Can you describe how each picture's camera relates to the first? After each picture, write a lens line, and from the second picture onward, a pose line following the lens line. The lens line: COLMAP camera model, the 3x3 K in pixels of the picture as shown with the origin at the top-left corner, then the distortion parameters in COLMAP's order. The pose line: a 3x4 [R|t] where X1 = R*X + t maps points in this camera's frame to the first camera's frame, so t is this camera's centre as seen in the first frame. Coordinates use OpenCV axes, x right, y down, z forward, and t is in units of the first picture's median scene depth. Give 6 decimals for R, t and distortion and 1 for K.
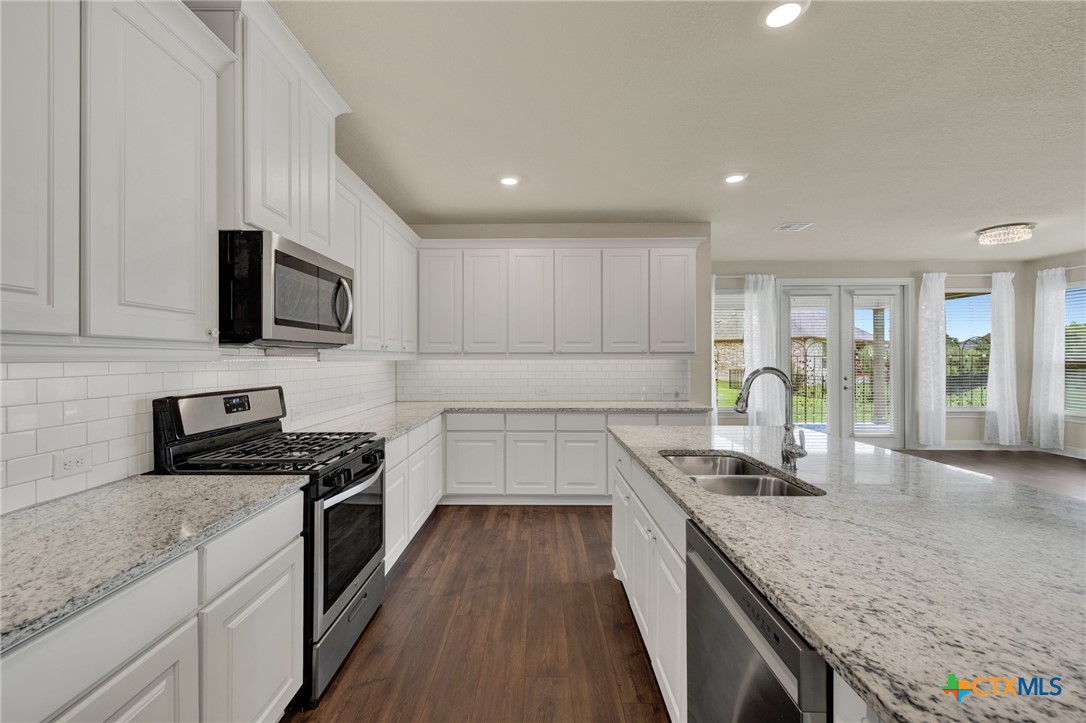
lens RADIAL K [[451.7, 0, 538.8], [0, 451.7, 356.7], [0, 0, 1]] dist [0.001162, 0.000548]
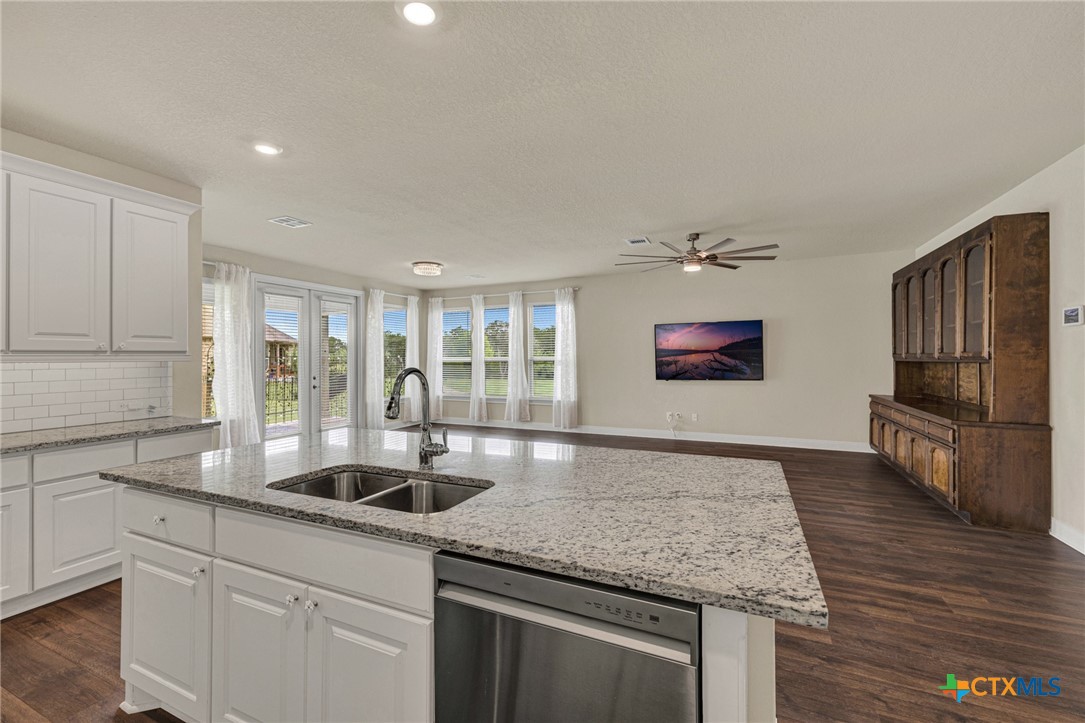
lens RADIAL K [[451.3, 0, 532.3], [0, 451.3, 356.3], [0, 0, 1]] dist [0.001162, 0.000548]
pose [[0.419145, 0.001648, 0.907918, -0.104584], [0.000721, 0.999997, -0.002148, 0.000278], [-0.907919, 0.001555, 0.419142, 0.148938]]
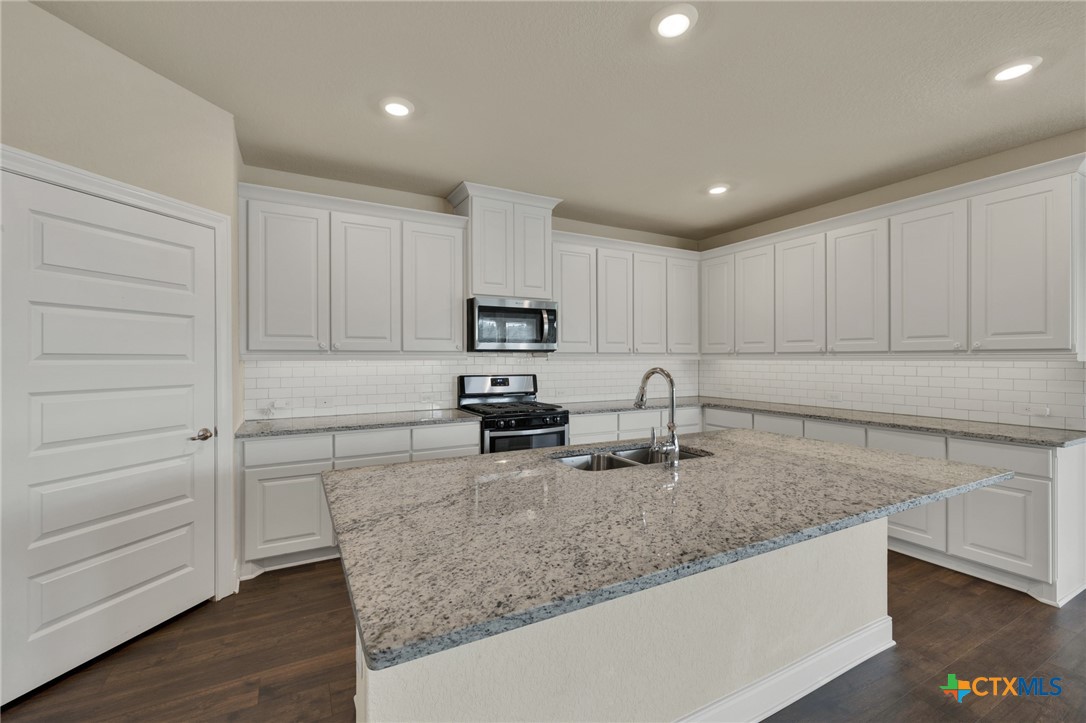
lens RADIAL K [[466.5, 0, 536.5], [0, 466.5, 355.4], [0, 0, 1]] dist [0.005165, -0.000708]
pose [[0.473031, -0.004931, -0.881032, 0.562009], [0.003331, 0.999987, -0.003808, -0.000970], [0.881039, -0.001134, 0.473042, 0.089872]]
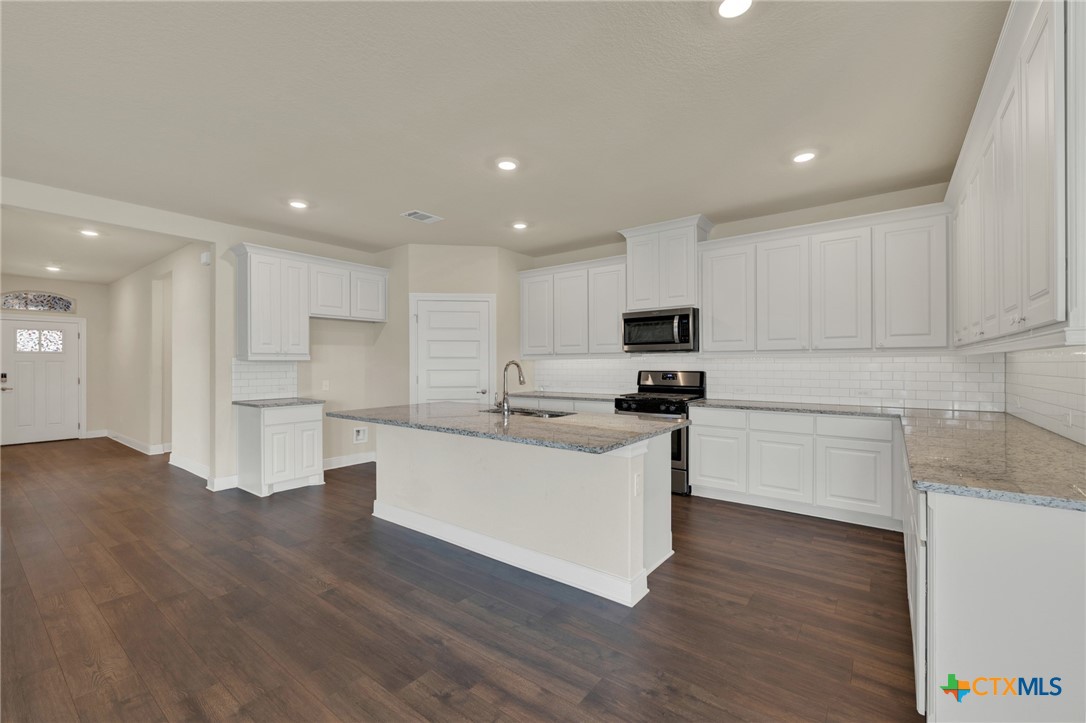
lens RADIAL K [[451.7, 0, 535.0], [0, 451.7, 363.7], [0, 0, 1]] dist [0.001162, 0.000548]
pose [[-0.602688, 0.004055, -0.797967, 0.800399], [0.007284, 0.999973, -0.000420, 0.015306], [0.797944, -0.006066, -0.602701, 0.906306]]
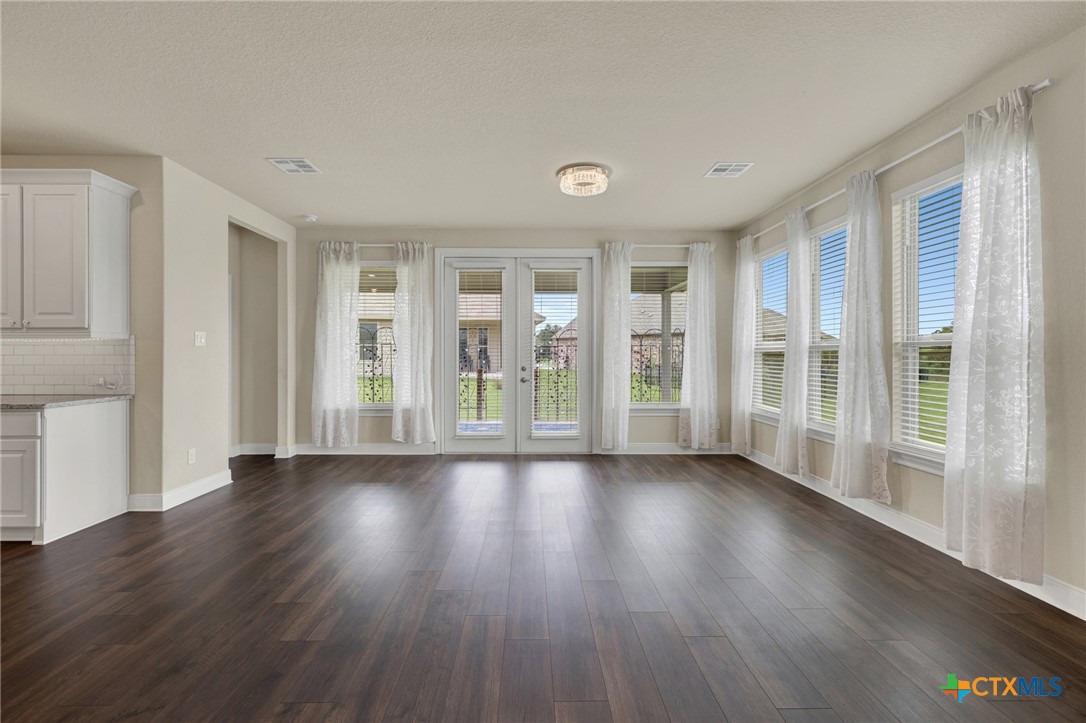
lens RADIAL K [[451.7, 0, 534.3], [0, 451.7, 352.1], [0, 0, 1]] dist [0.001162, 0.000548]
pose [[0.999668, 0.003624, 0.025515, 1.052742], [-0.003626, 0.999993, 0.000014, 0.027058], [-0.025515, -0.000106, 0.999674, 0.255124]]
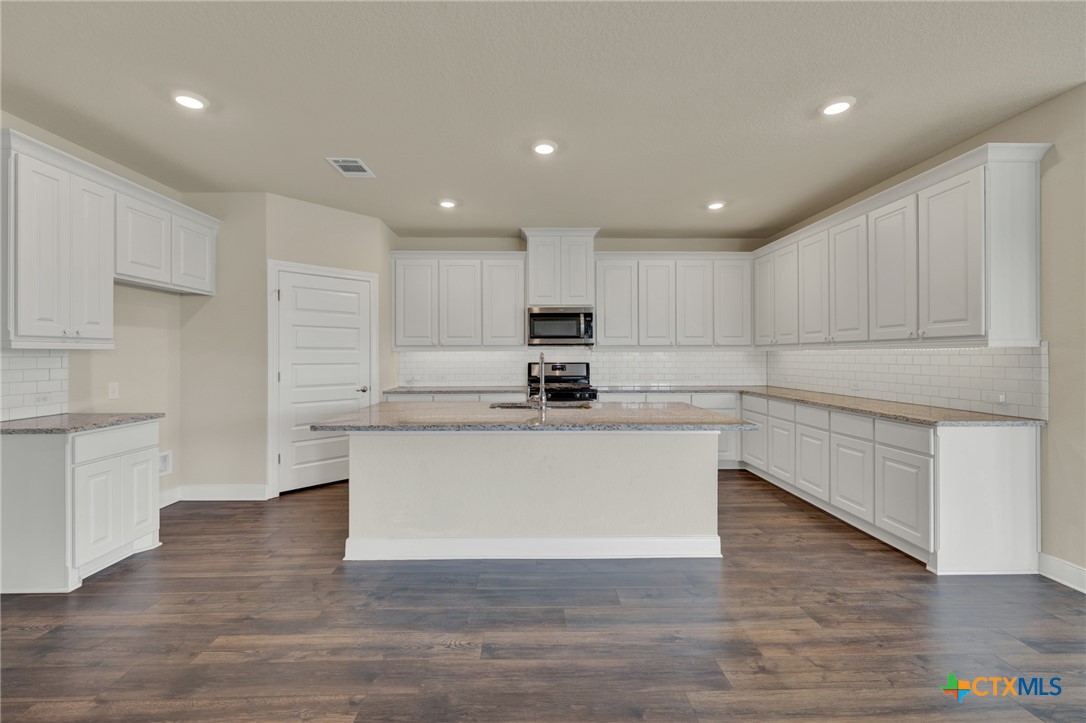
lens RADIAL K [[451.7, 0, 533.7], [0, 451.7, 356.8], [0, 0, 1]] dist [0.001162, 0.000548]
pose [[0.024650, 0.003940, -0.999688, 0.945821], [0.005707, 0.999975, 0.004082, 0.013930], [0.999680, -0.005806, 0.024627, 0.380531]]
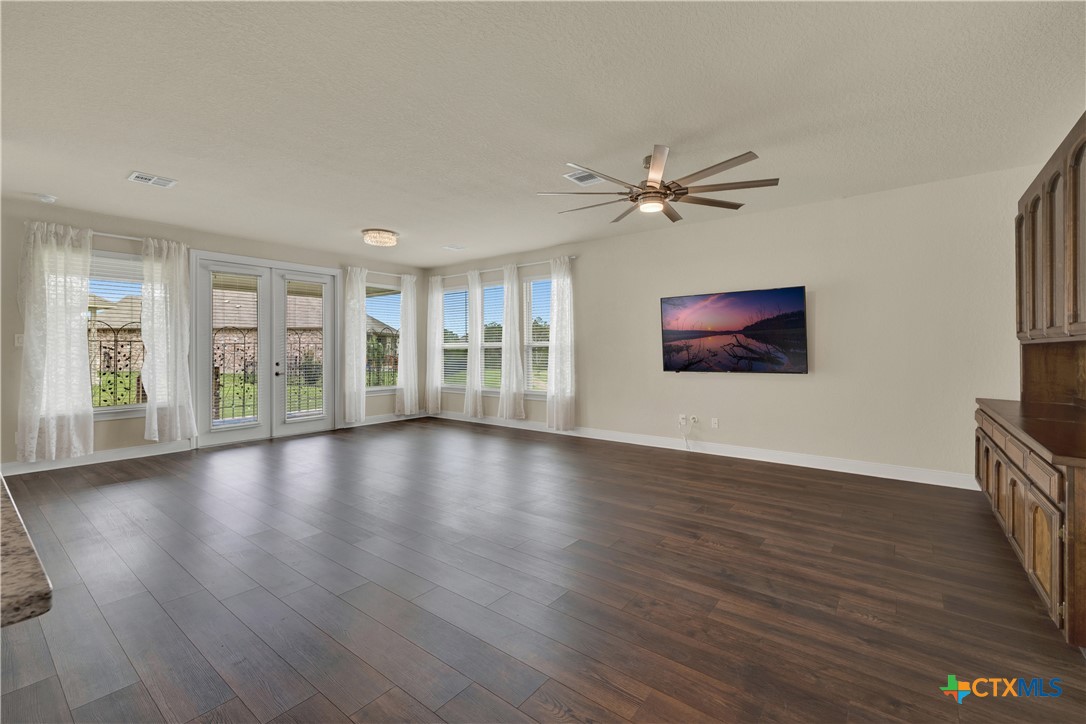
lens RADIAL K [[466.5, 0, 539.6], [0, 466.5, 346.7], [0, 0, 1]] dist [0.005165, -0.000708]
pose [[0.610958, 0.005388, 0.791645, 0.356922], [-0.002014, 0.999984, -0.005251, 0.023189], [-0.791661, 0.001614, 0.610959, -0.092915]]
